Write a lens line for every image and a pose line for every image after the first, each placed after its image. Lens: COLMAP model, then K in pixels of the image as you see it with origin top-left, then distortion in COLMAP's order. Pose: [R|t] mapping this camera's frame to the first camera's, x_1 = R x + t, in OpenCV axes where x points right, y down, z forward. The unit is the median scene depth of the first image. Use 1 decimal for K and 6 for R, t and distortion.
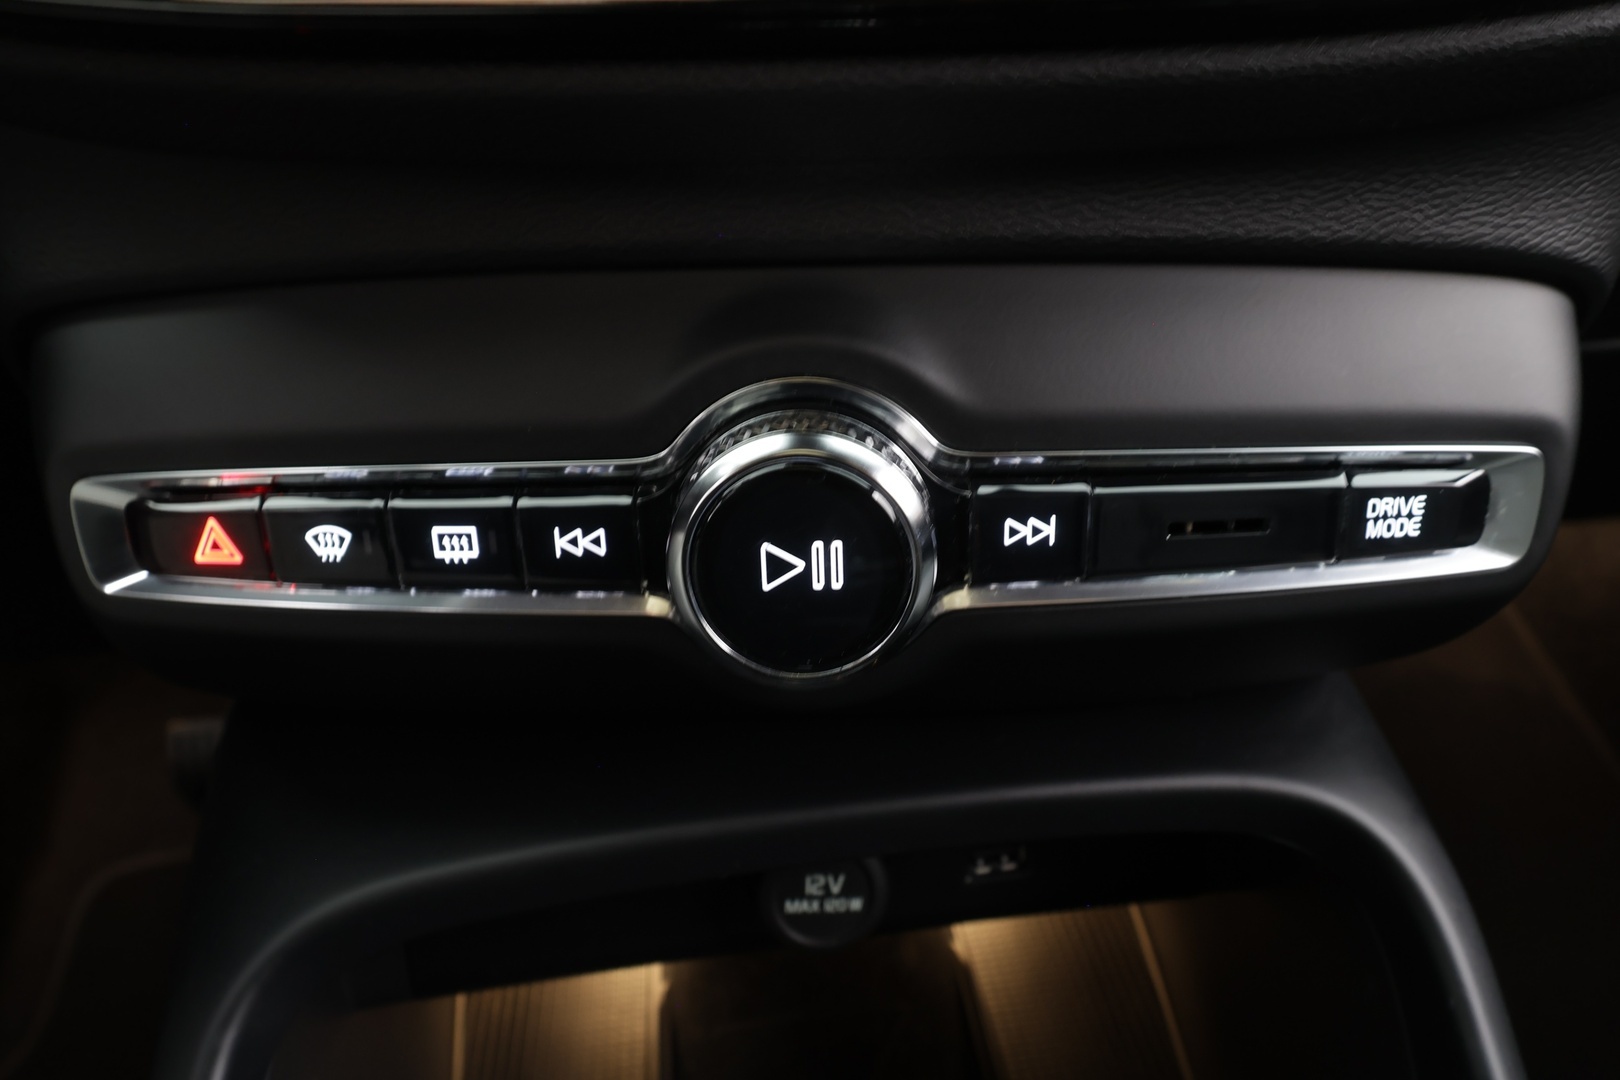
lens RADIAL K [[1031.8, 0, 807.1], [0, 1031.8, 541.9], [0, 0, 1]] dist [0.002709, 0.000655]
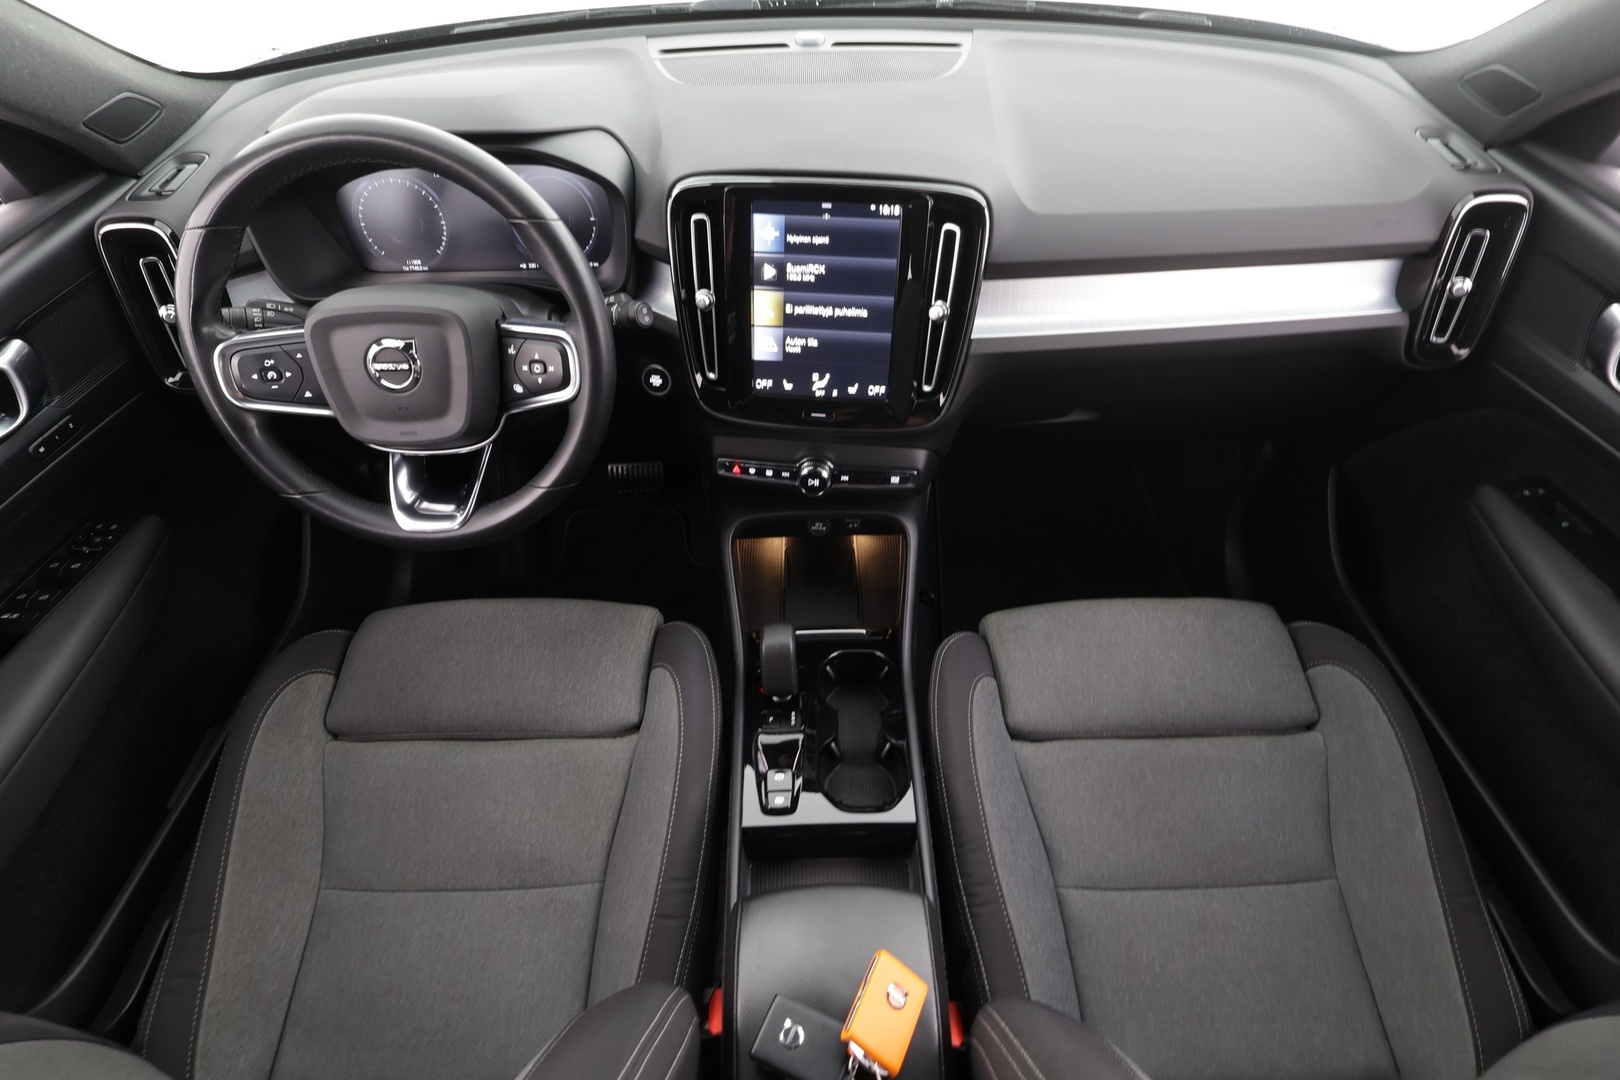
lens RADIAL K [[793.3, 0, 806.9], [0, 793.3, 540.4], [0, 0, 1]] dist [0.000551, -0.000042]
pose [[0.993187, 0.093694, -0.069284, 0.376860], [-0.069978, 0.954979, 0.288302, -1.196808], [0.093177, -0.281489, 0.955030, -4.580778]]
